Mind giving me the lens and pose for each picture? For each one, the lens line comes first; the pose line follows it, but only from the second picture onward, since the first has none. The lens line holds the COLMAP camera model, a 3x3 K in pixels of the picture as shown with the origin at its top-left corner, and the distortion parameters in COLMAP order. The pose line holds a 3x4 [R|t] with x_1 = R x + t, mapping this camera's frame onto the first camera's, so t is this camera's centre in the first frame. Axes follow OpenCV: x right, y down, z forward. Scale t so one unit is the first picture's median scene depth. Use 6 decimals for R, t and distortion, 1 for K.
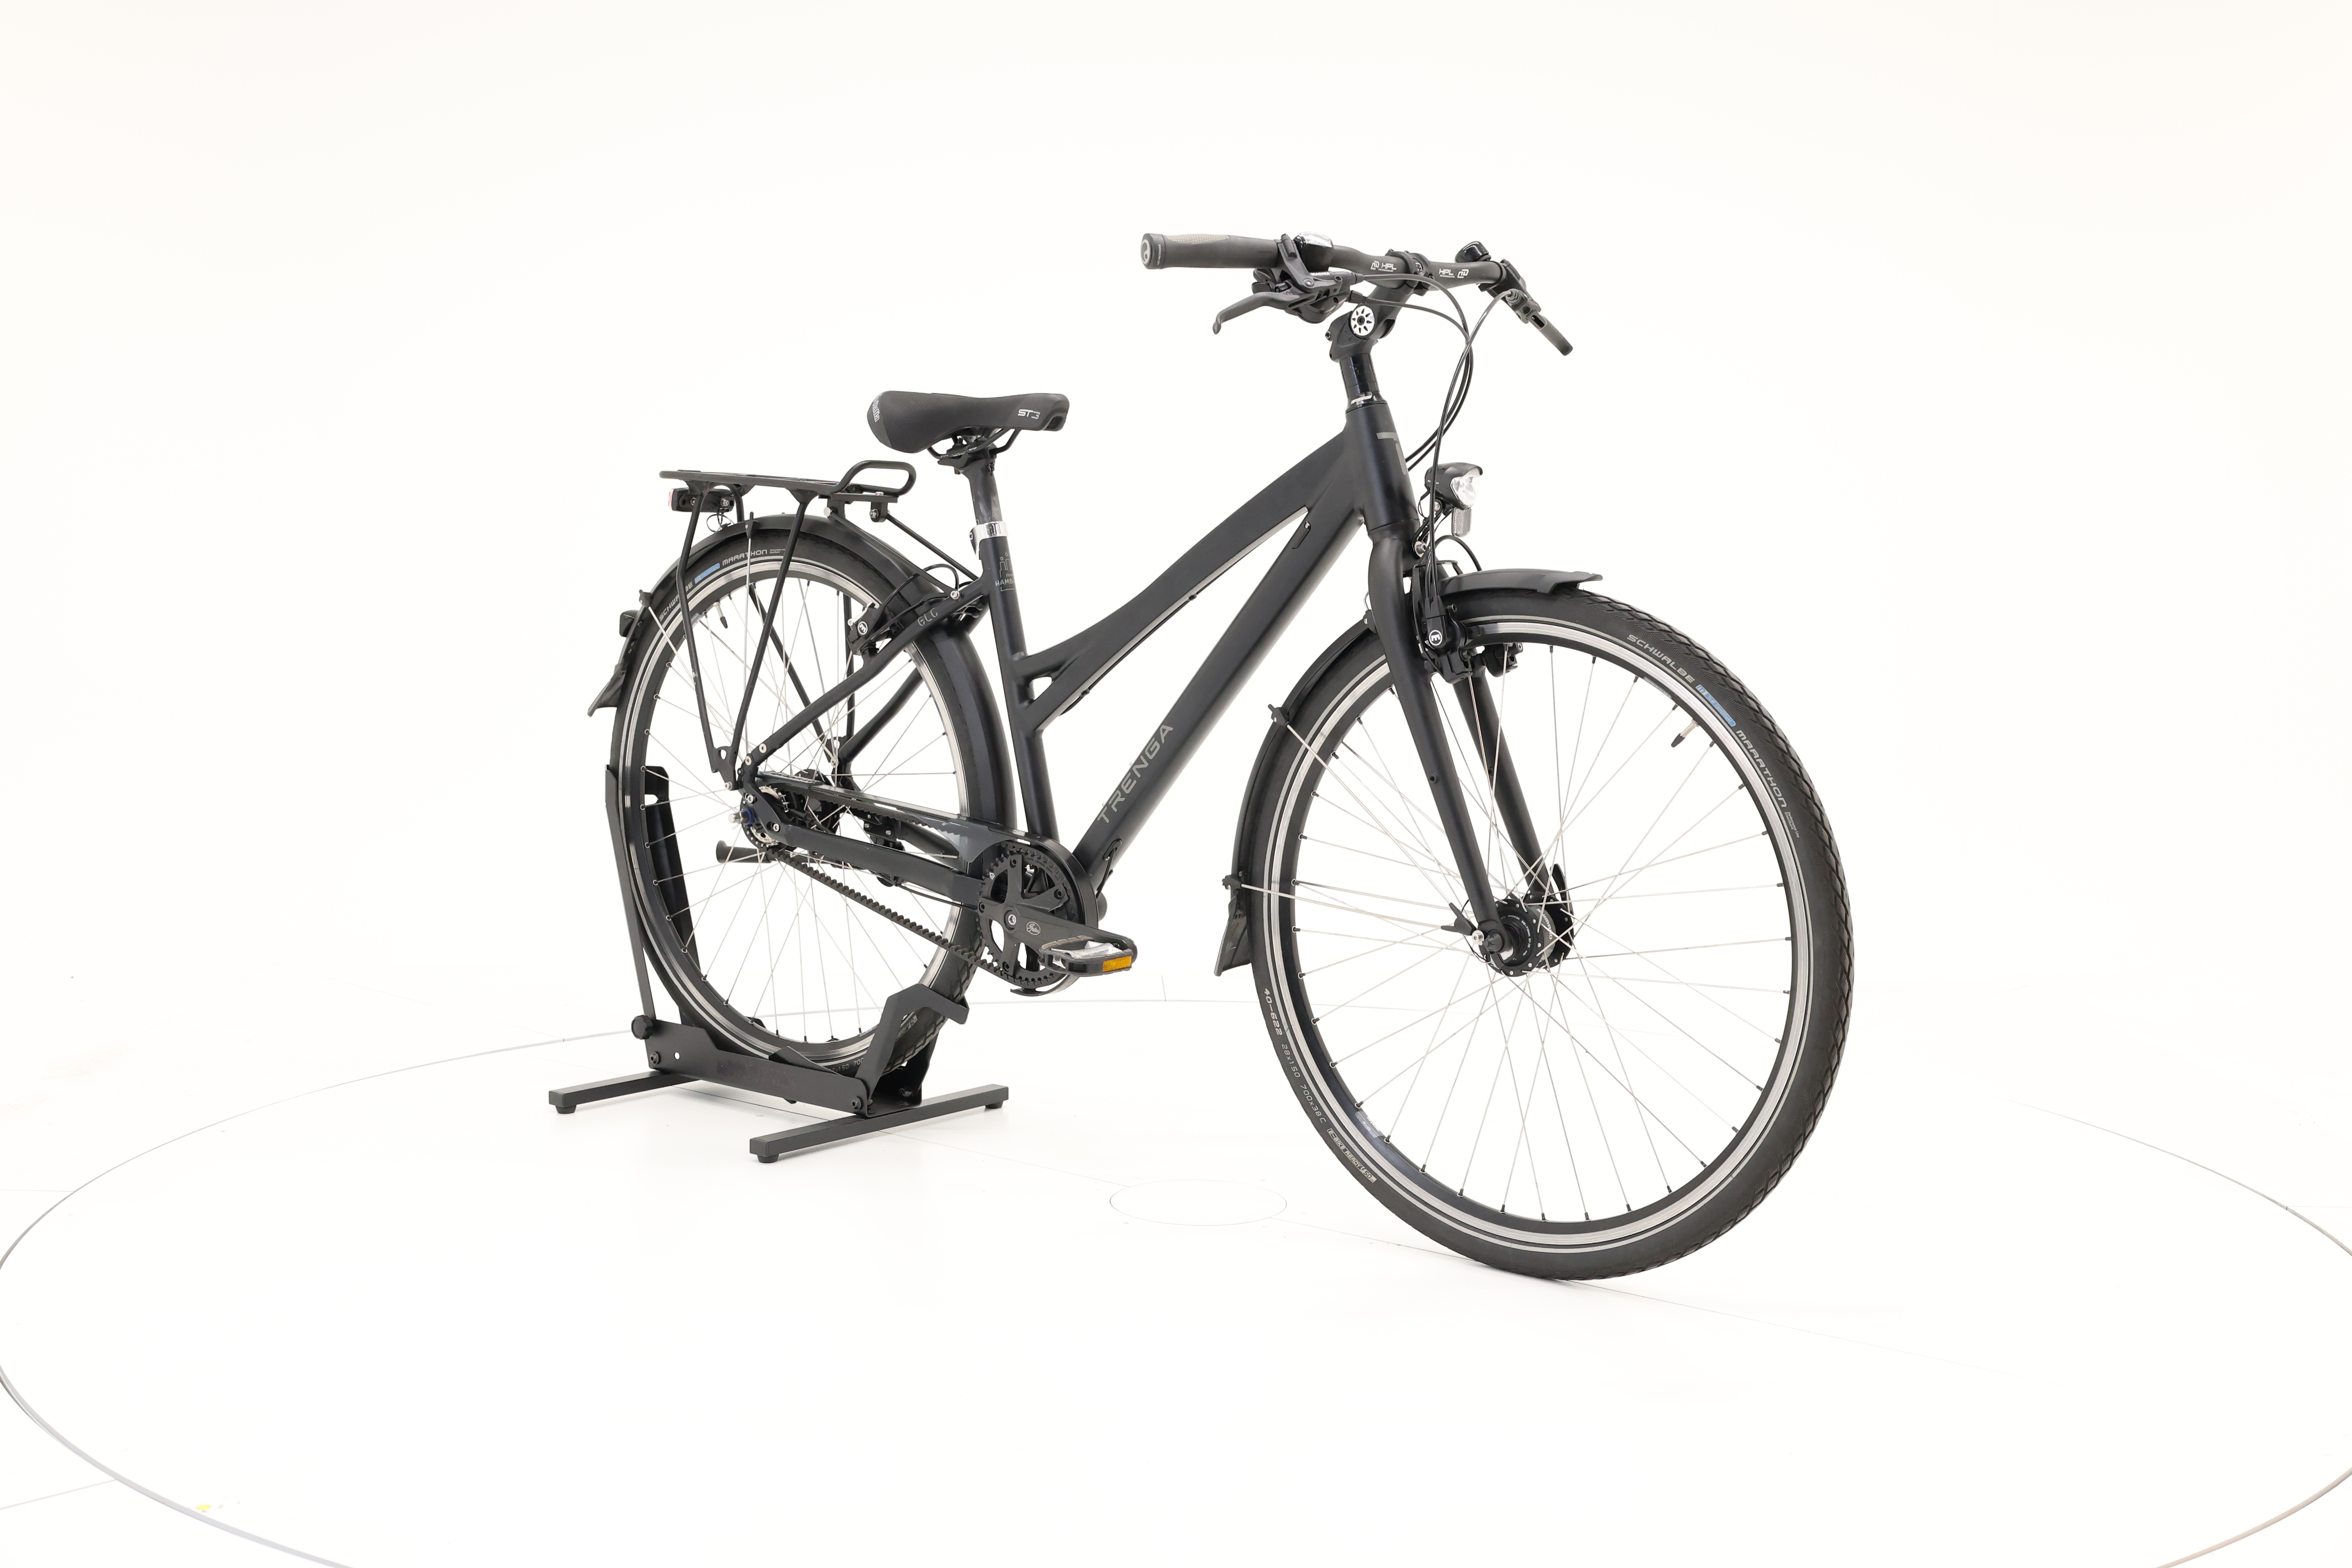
lens RADIAL K [[2663.1, 0, 1160.8], [0, 2663.1, 790.8], [0, 0, 1]] dist [0.017436, 0.000000]
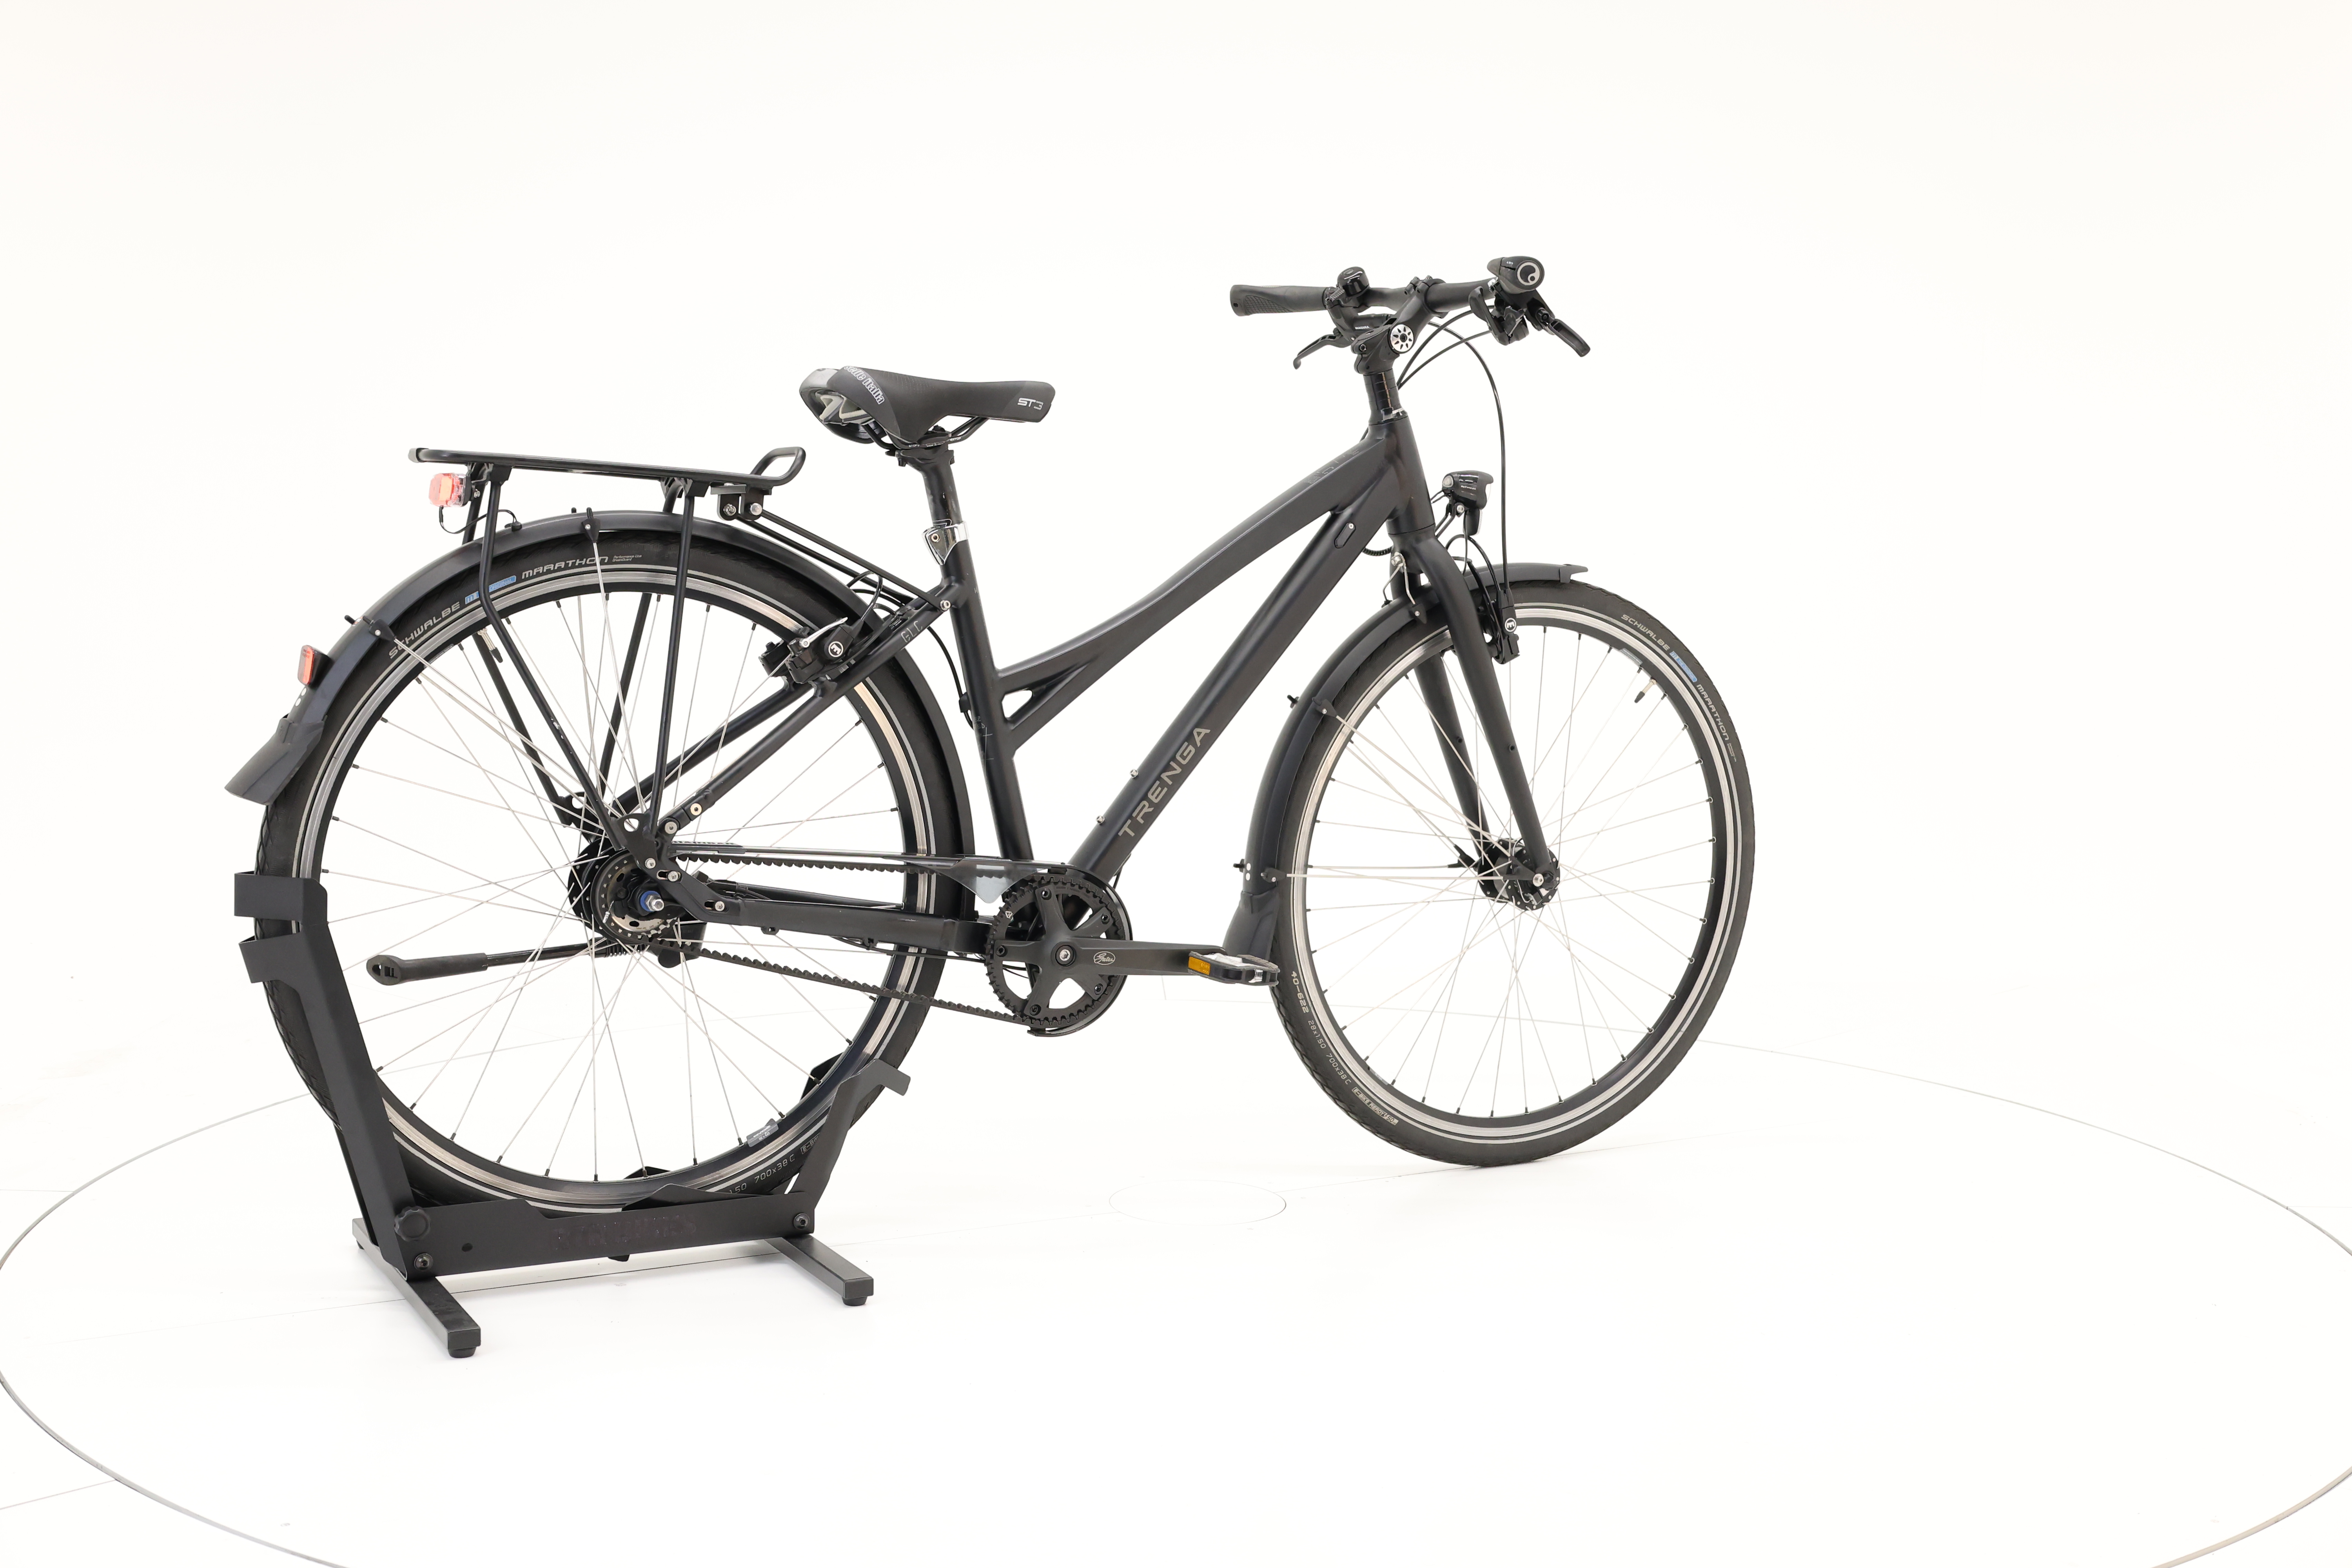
lens RADIAL K [[2663.1, 0, 1168.7], [0, 2663.1, 792.9], [0, 0, 1]] dist [0.017436, 0.000000]
pose [[0.382290, -0.100958, 0.918510, -0.933039], [0.085018, 0.993640, 0.073831, -0.076308], [-0.920123, 0.049865, 0.388442, 0.640989]]
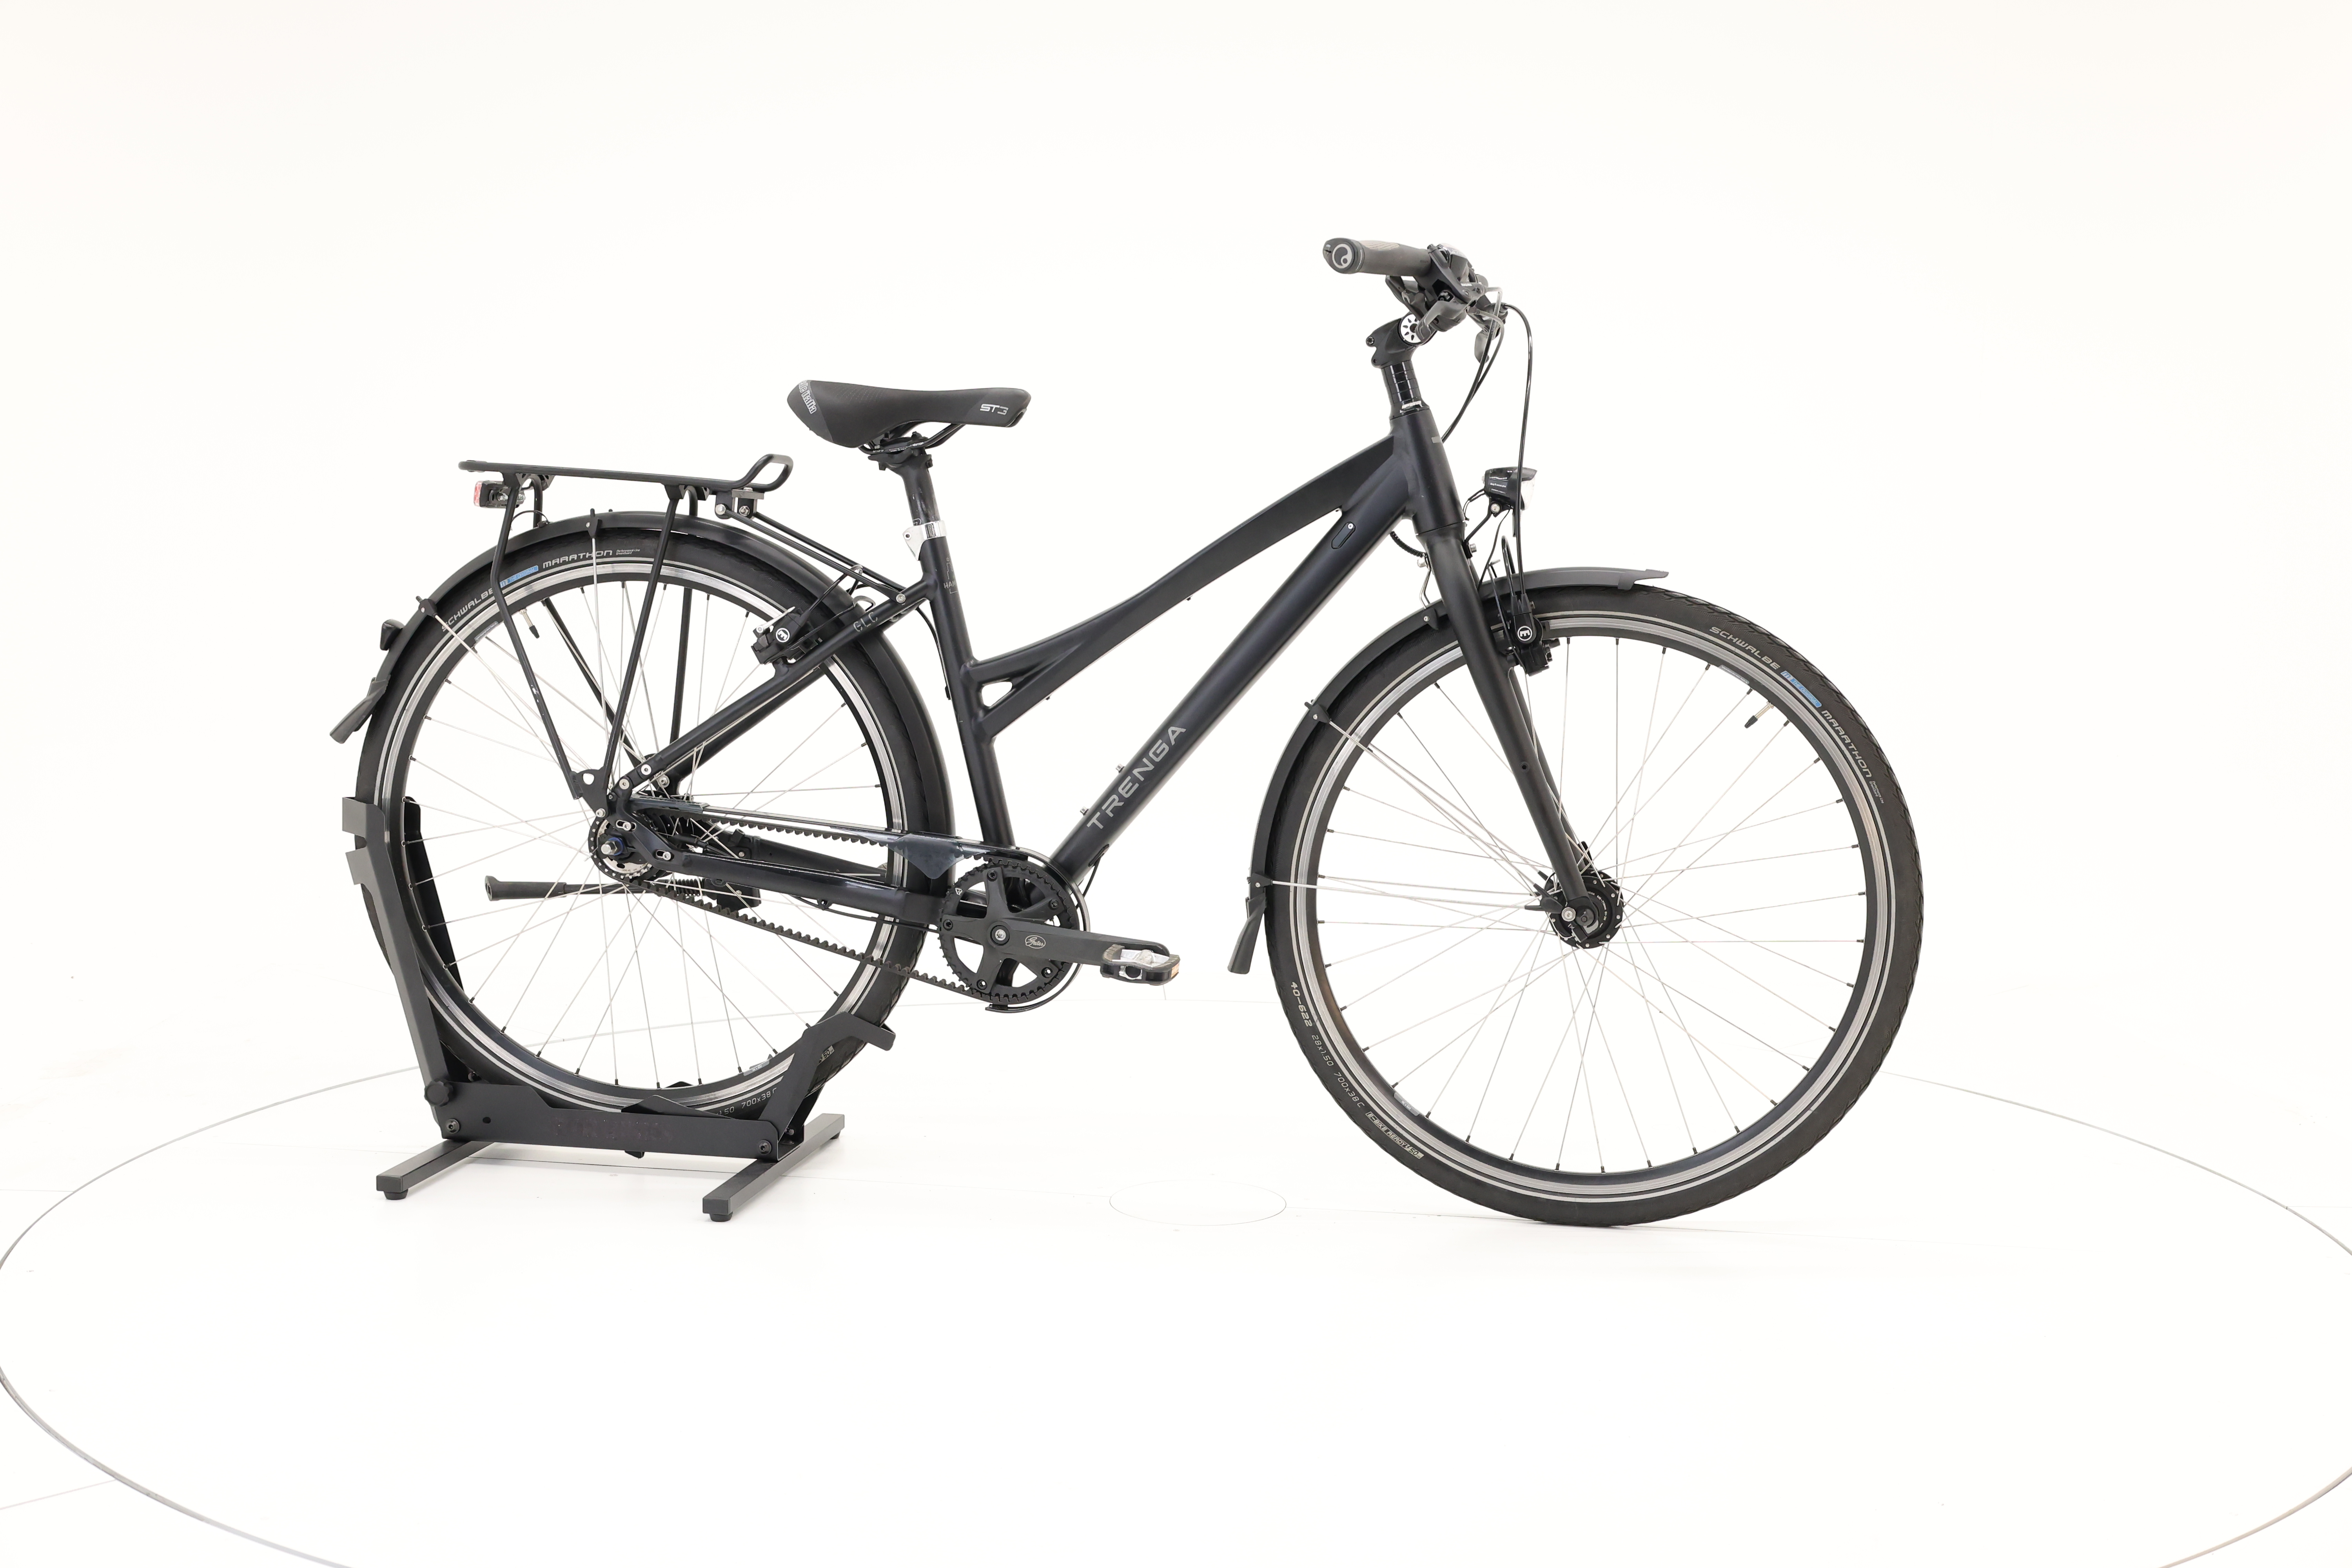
lens RADIAL K [[2663.1, 0, 1160.7], [0, 2663.1, 795.7], [0, 0, 1]] dist [0.017436, 0.000000]
pose [[0.876242, -0.048306, 0.479445, -0.491155], [0.046019, 0.998804, 0.016529, -0.015888], [-0.479669, 0.007580, 0.877417, 0.132985]]
